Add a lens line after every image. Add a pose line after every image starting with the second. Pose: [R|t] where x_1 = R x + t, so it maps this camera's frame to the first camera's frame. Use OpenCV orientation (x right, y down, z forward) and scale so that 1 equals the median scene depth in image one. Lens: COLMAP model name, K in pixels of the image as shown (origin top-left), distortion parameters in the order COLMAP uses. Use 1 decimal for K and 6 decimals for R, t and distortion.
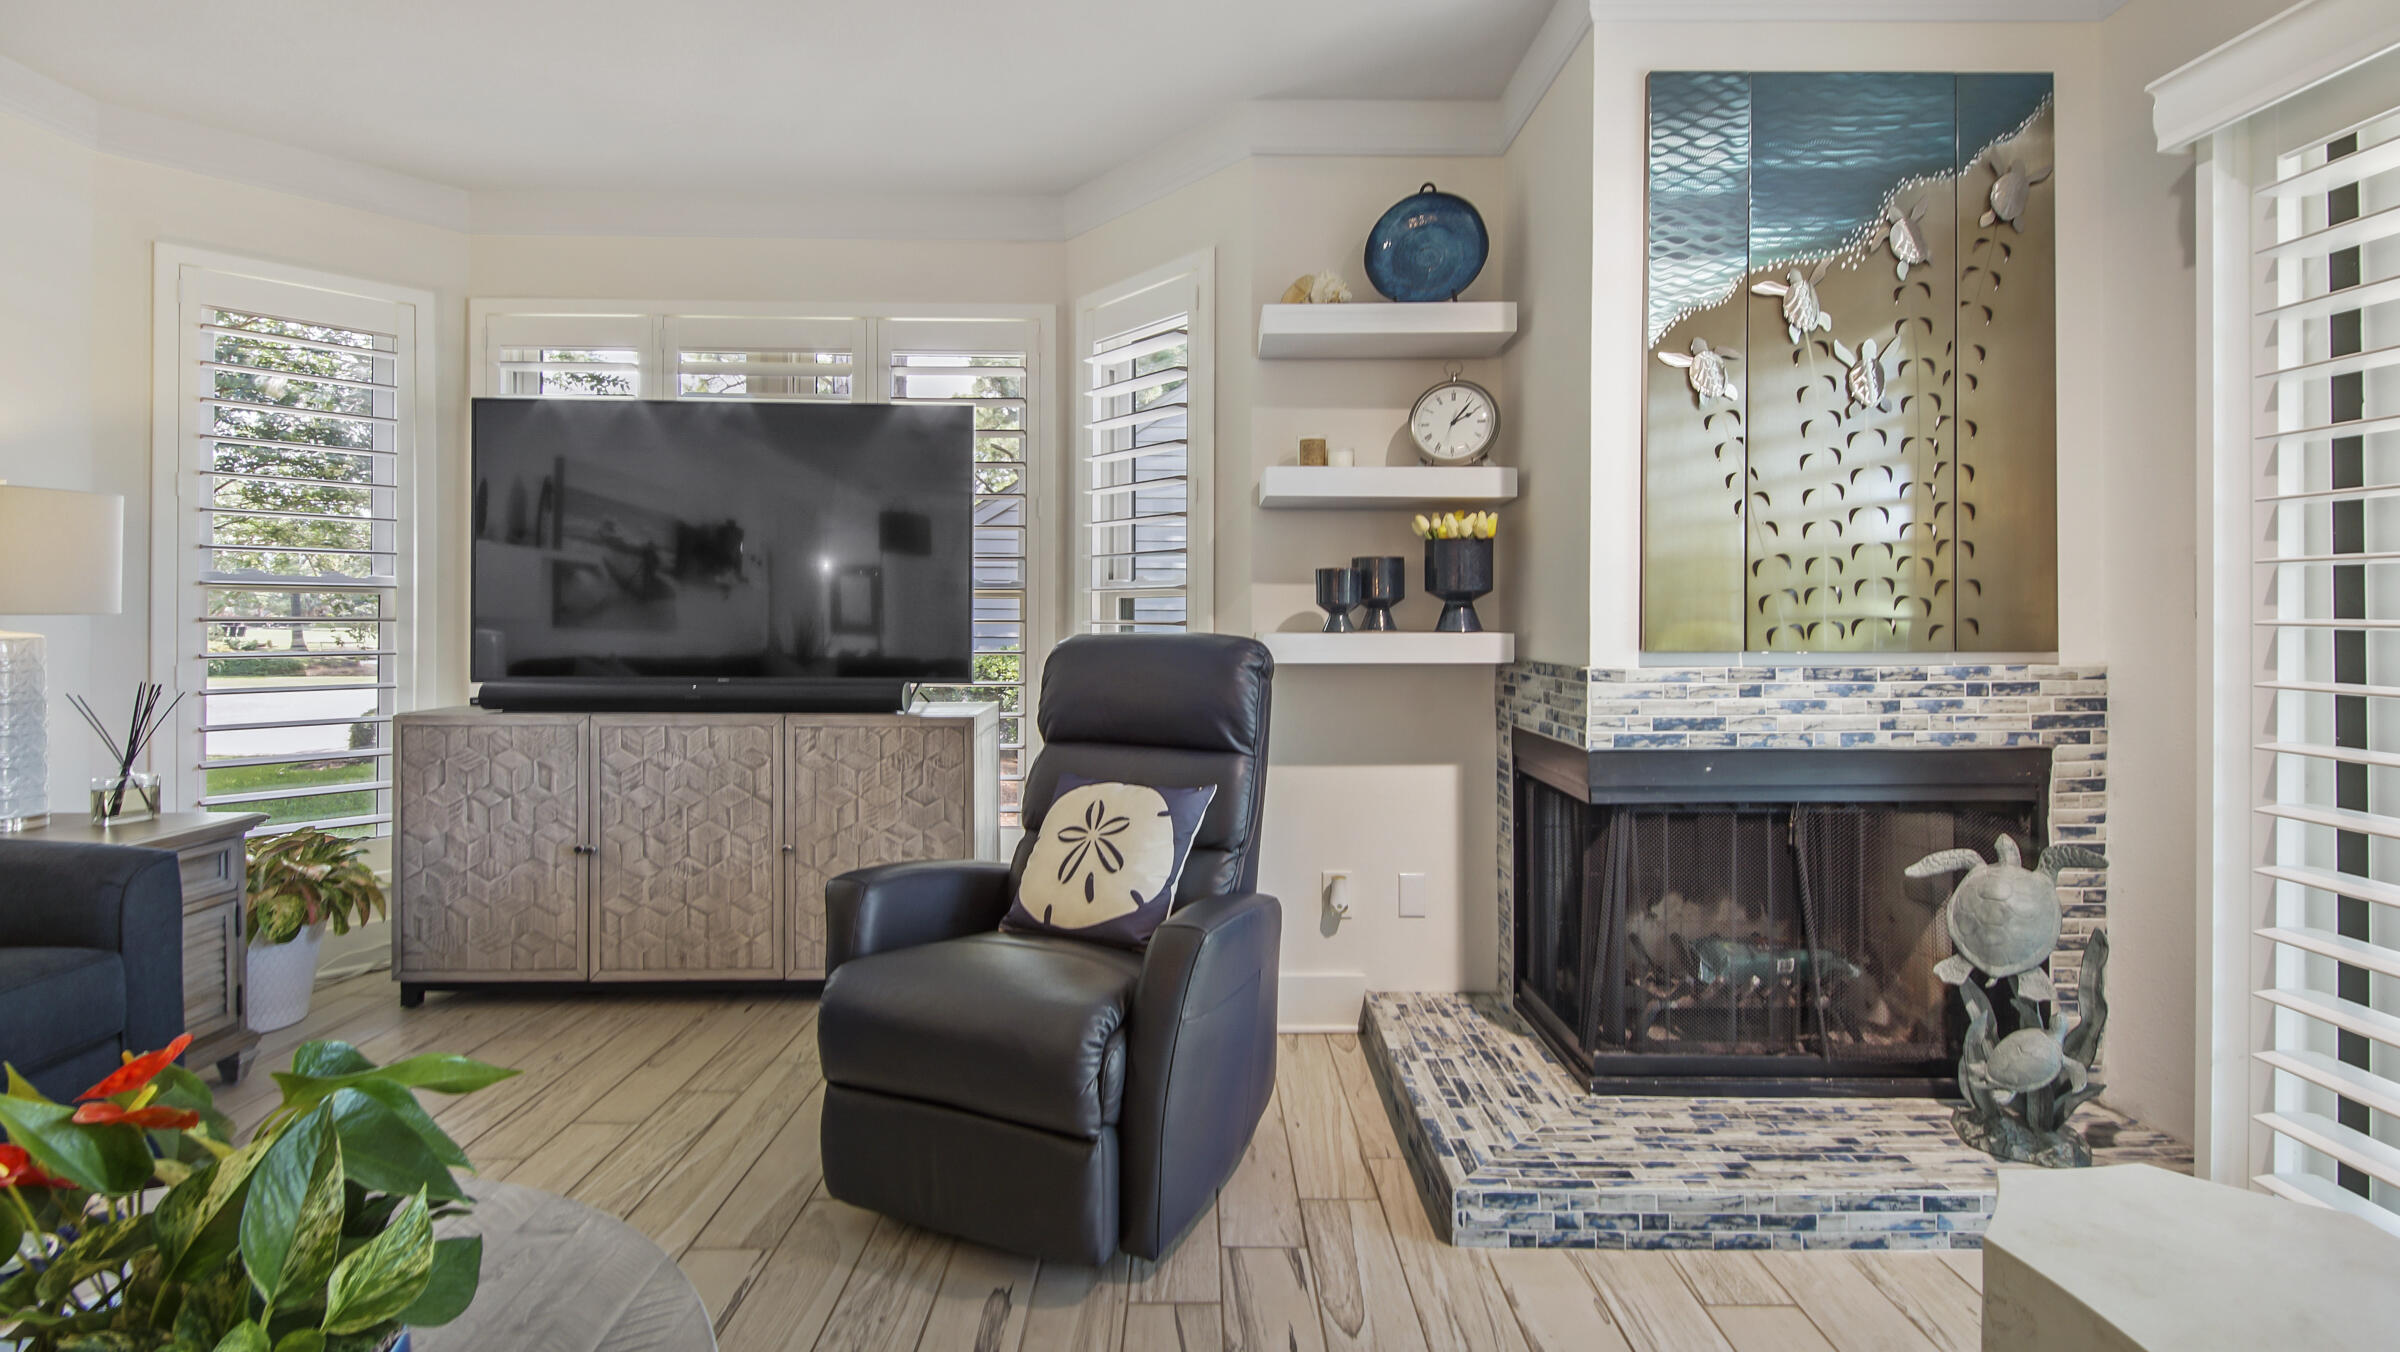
lens RADIAL K [[1073.6, 0, 1190.2], [0, 1073.6, 617.1], [0, 0, 1]] dist [0.036719, -0.020679]
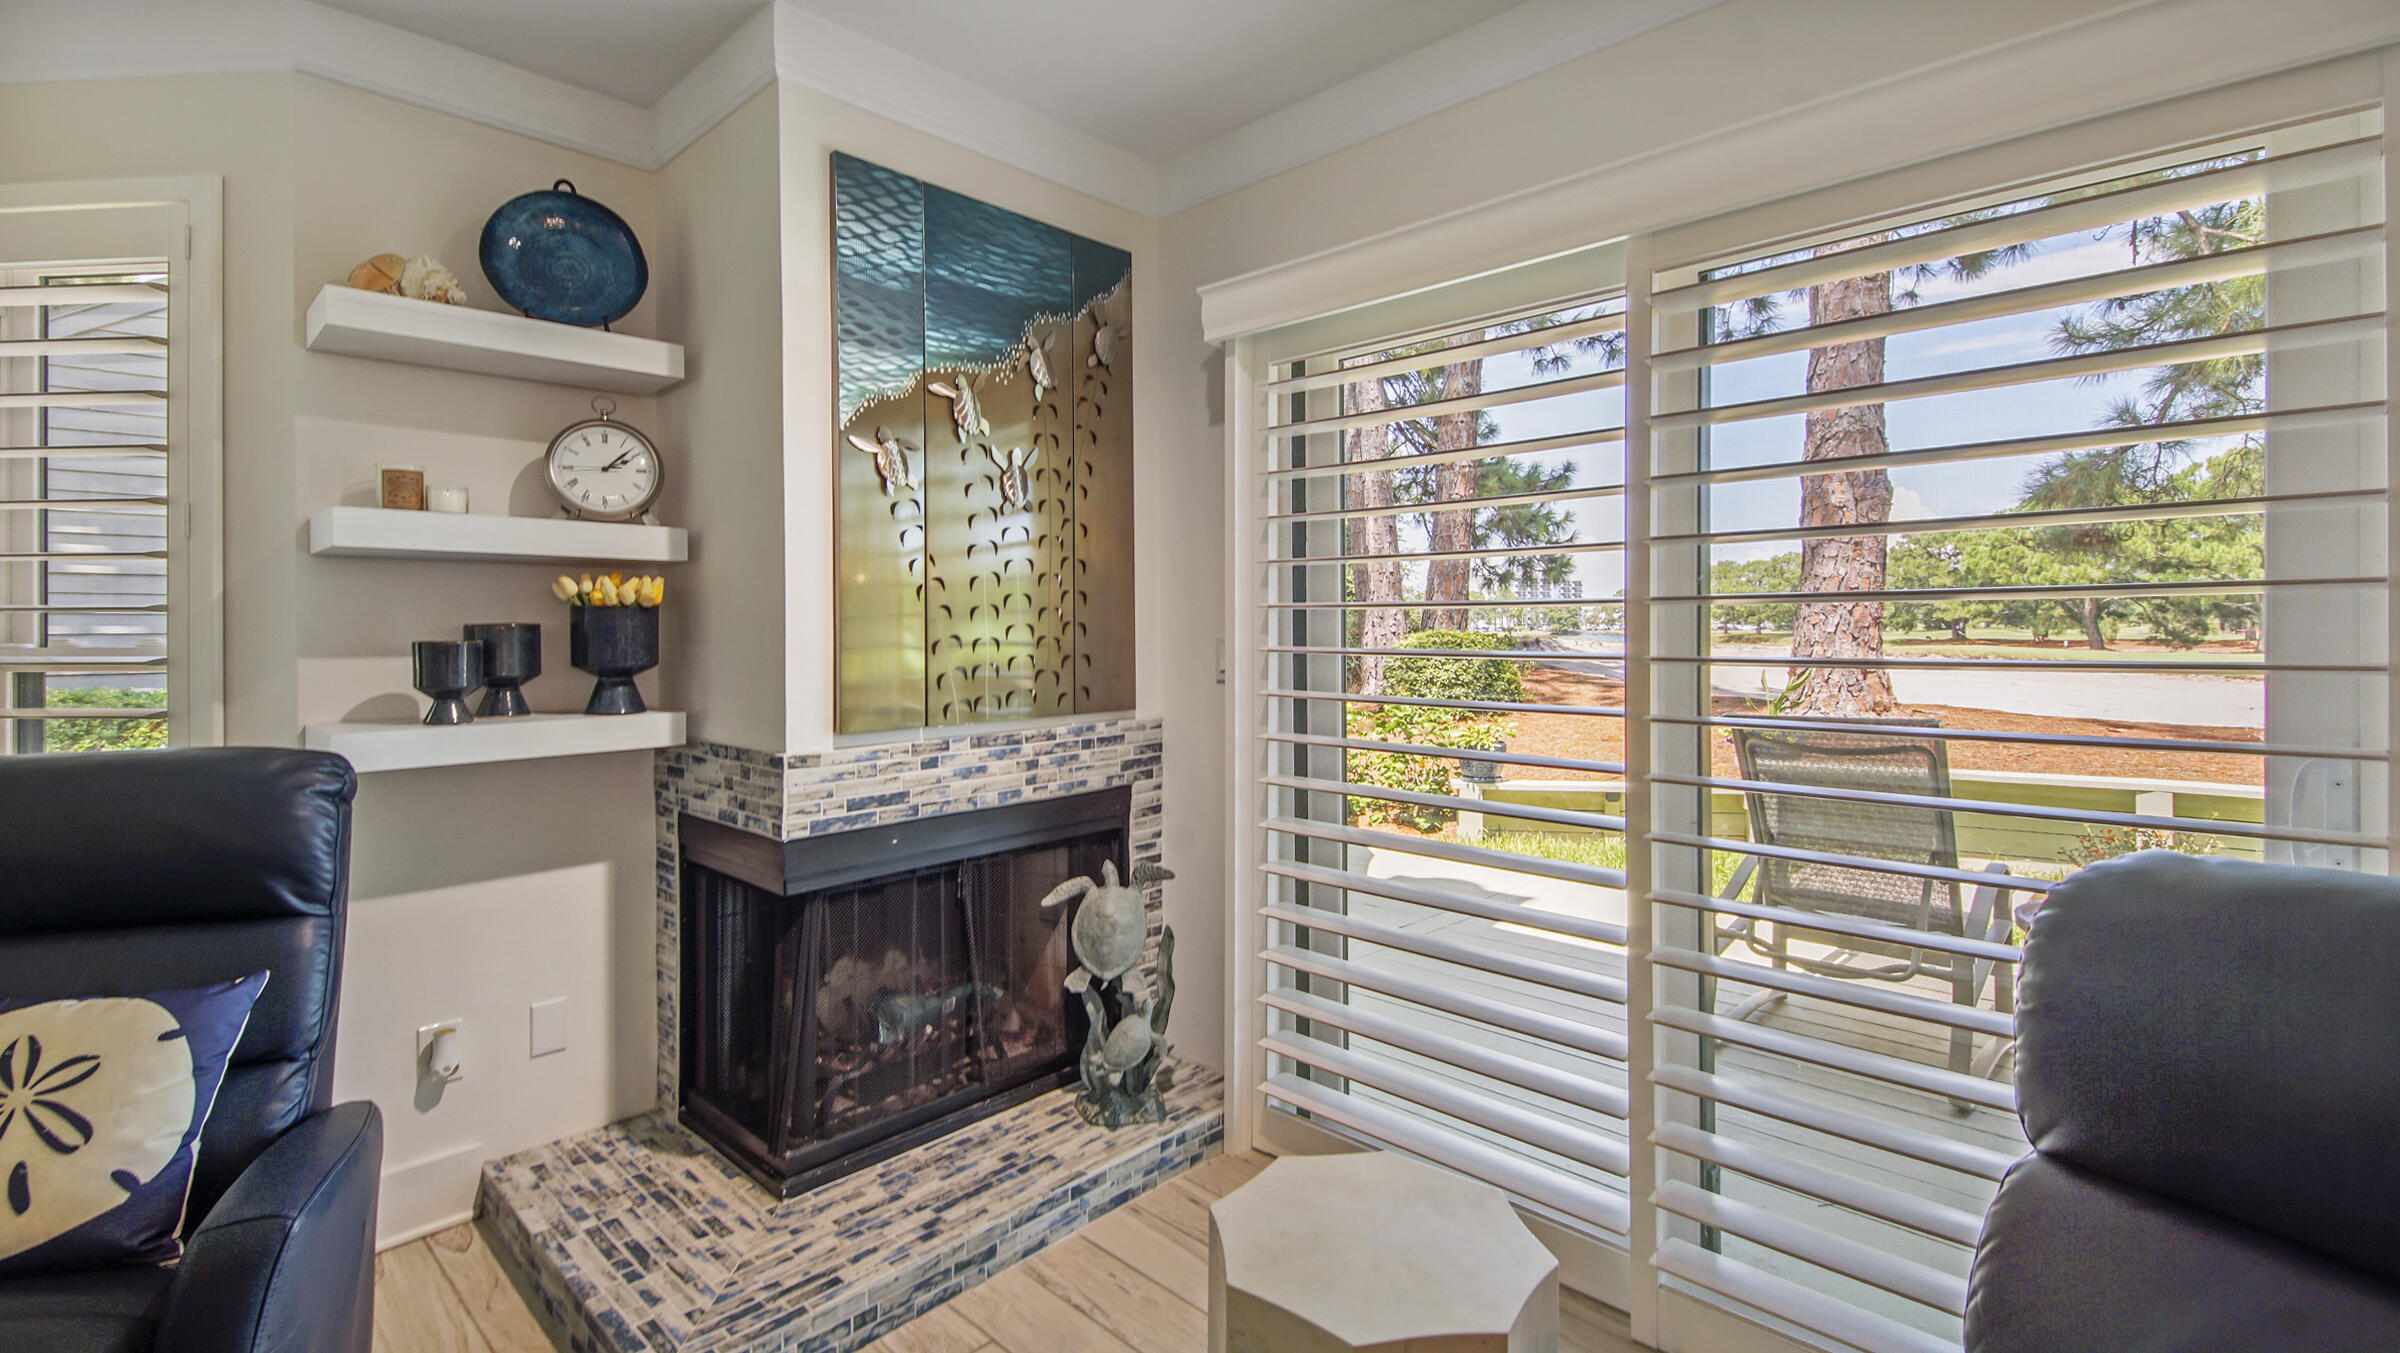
lens RADIAL K [[1072.8, 0, 1182.4], [0, 1072.8, 630.3], [0, 0, 1]] dist [0.045293, -0.026200]
pose [[0.697001, -0.007921, 0.717026, -0.070185], [0.002724, 0.999961, 0.008399, -0.071165], [-0.717065, -0.003901, 0.696995, 0.079513]]
